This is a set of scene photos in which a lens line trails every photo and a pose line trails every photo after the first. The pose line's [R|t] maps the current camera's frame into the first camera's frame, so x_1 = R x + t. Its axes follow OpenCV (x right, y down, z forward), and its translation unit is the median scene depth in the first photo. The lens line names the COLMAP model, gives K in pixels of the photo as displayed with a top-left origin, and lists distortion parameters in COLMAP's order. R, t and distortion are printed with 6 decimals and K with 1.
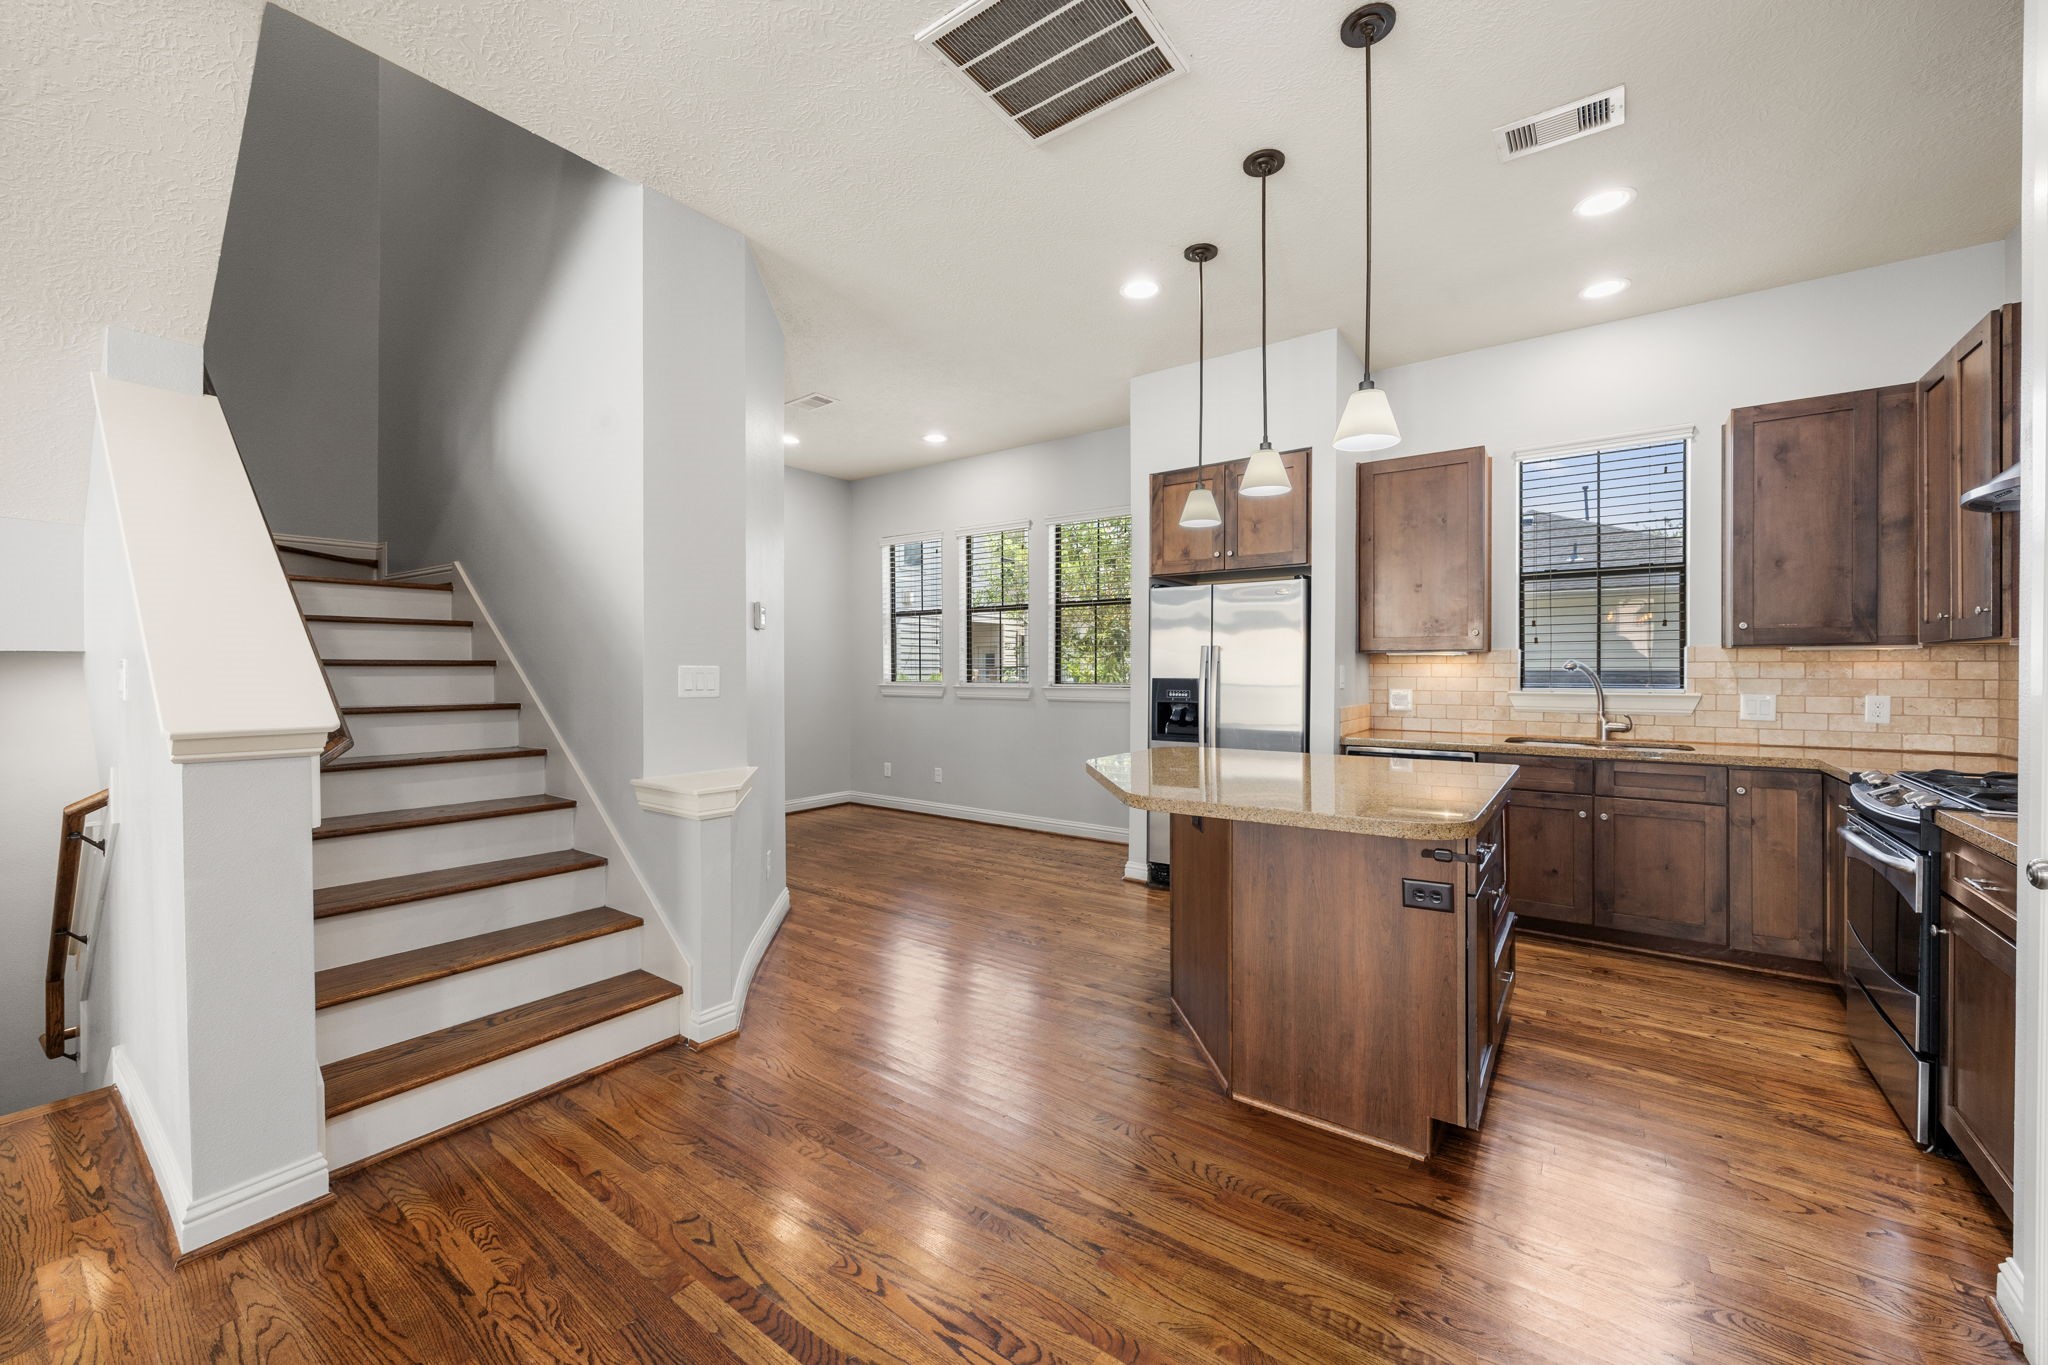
lens RADIAL K [[787.8, 0, 1028.7], [0, 787.8, 673.4], [0, 0, 1]] dist [-0.000802, -0.000206]
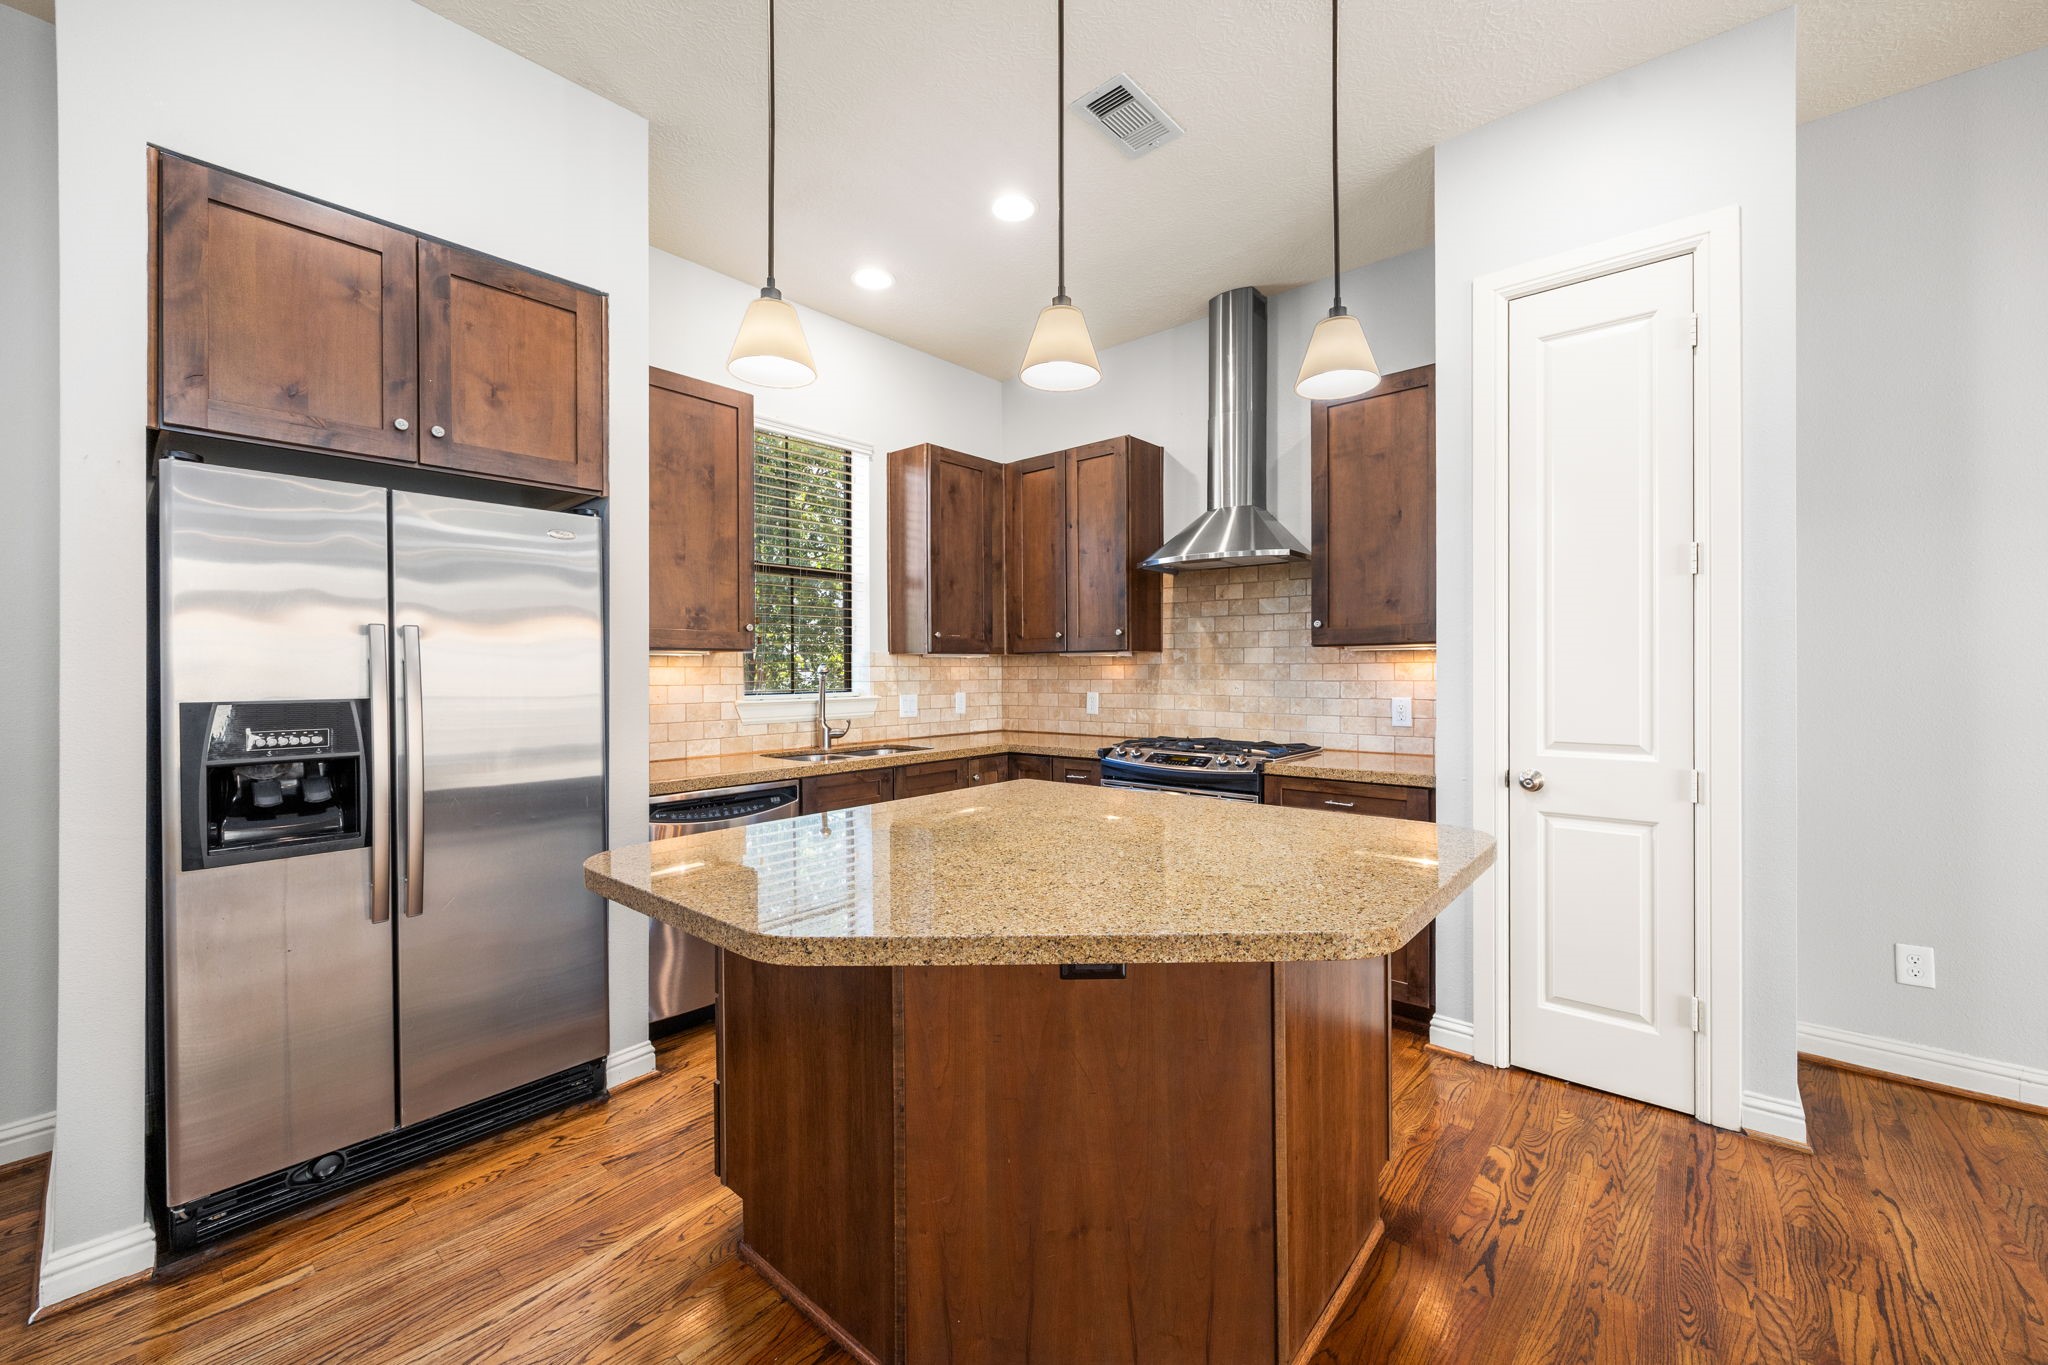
lens RADIAL K [[804.3, 0, 1032.4], [0, 804.3, 670.4], [0, 0, 1]] dist [-0.002007, 0.000046]
pose [[0.079299, 0.001199, 0.996850, -0.246835], [0.012541, 0.999919, -0.002201, -0.004446], [-0.996772, 0.012676, 0.079277, 0.763620]]
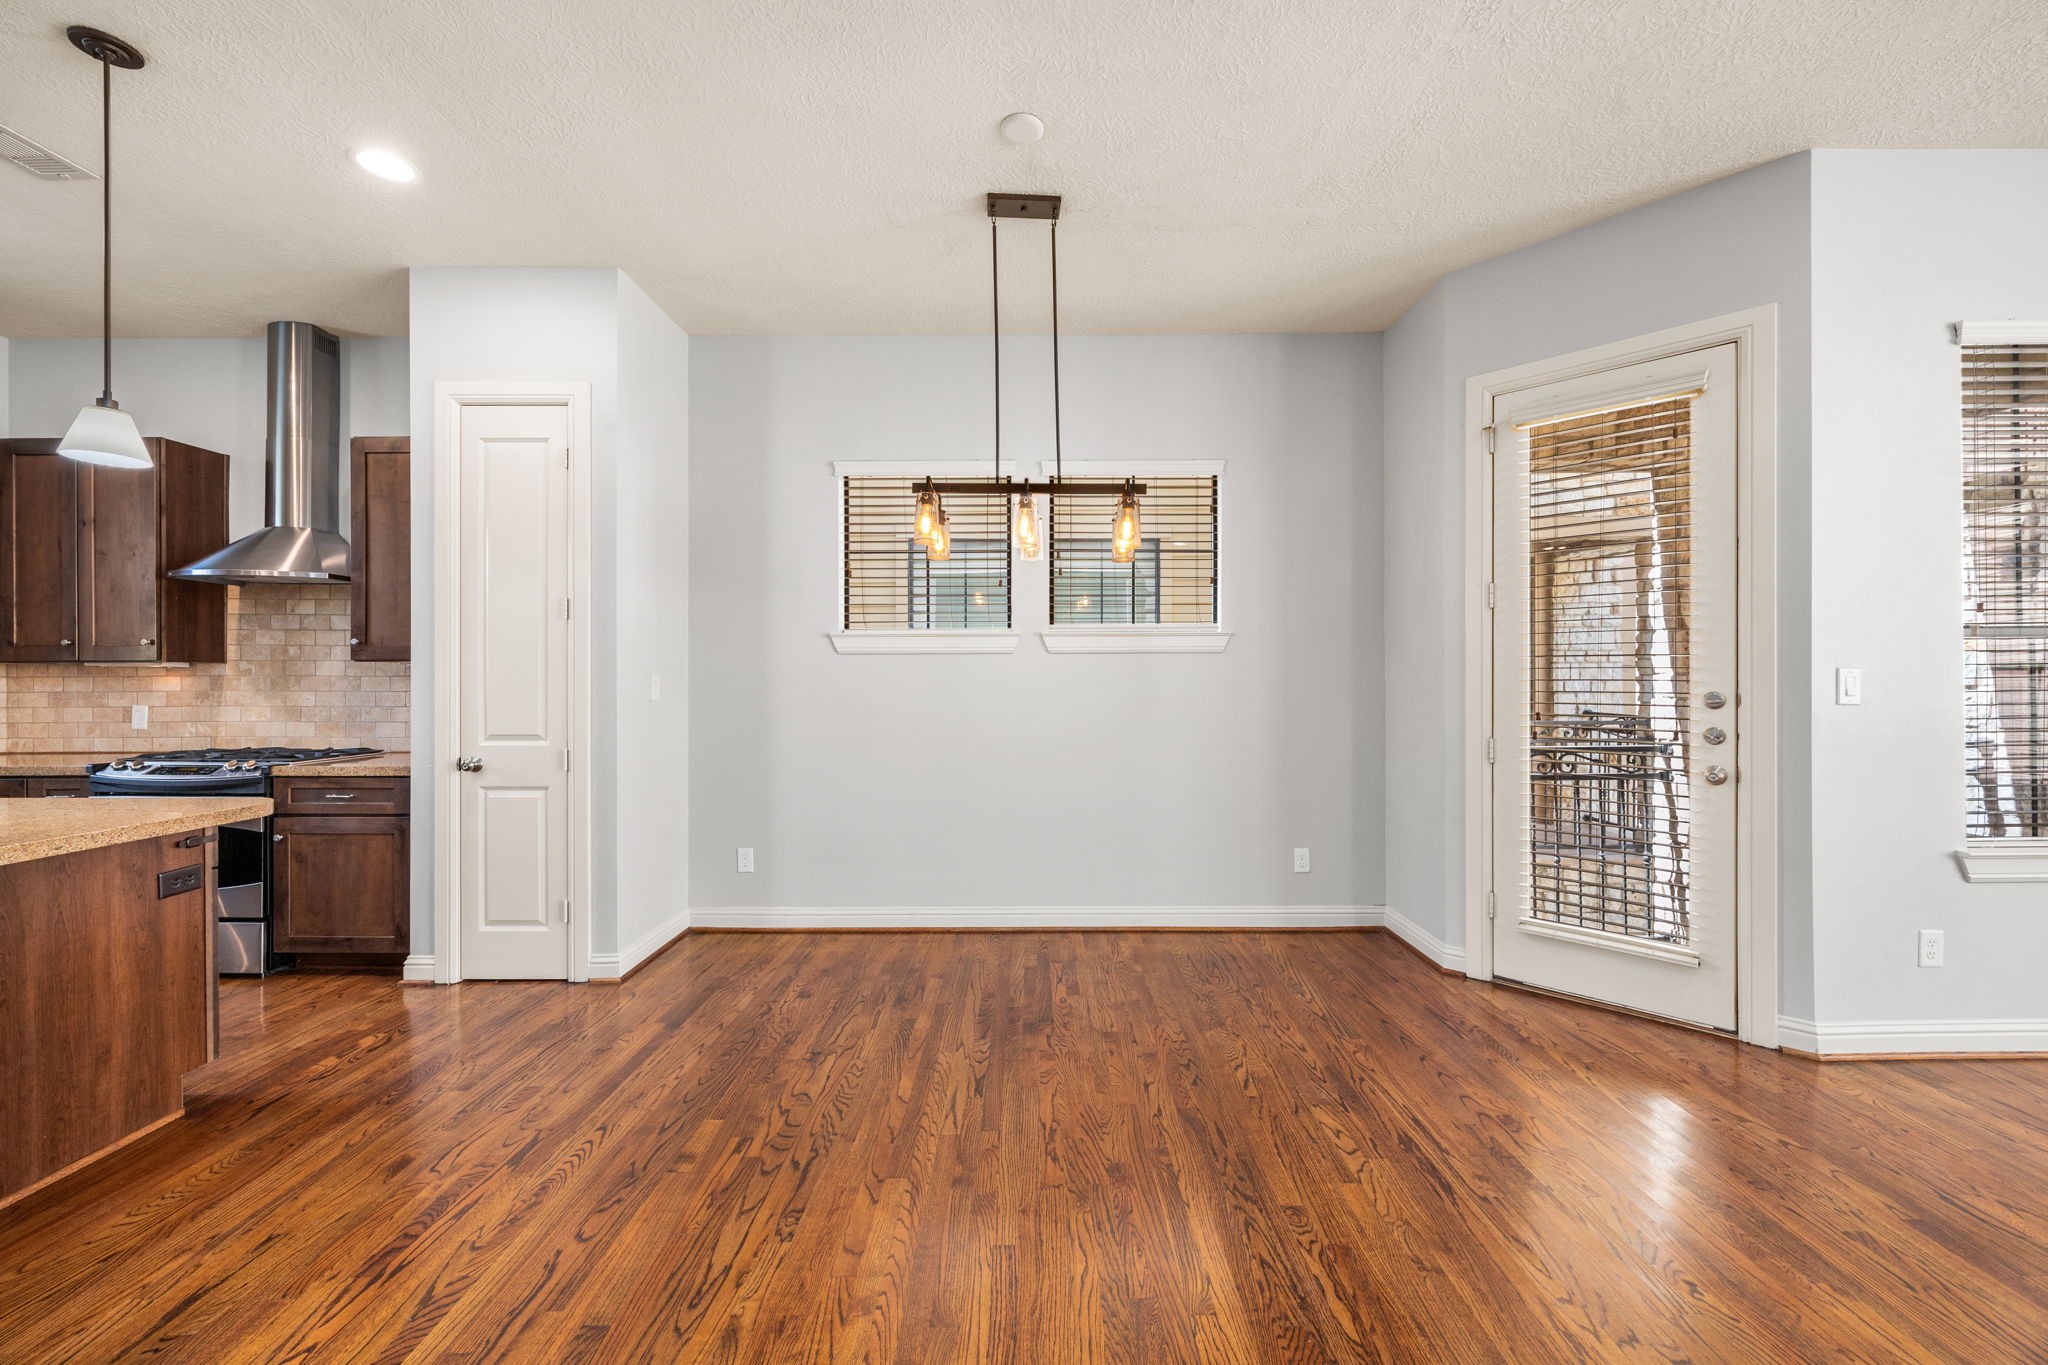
lens RADIAL K [[791.7, 0, 1033.3], [0, 791.7, 679.2], [0, 0, 1]] dist [-0.001053, -0.000143]
pose [[-0.585194, 0.002452, 0.810890, -0.666483], [0.009445, 0.999948, 0.003792, -0.001891], [-0.810839, 0.009878, -0.585187, 0.387509]]
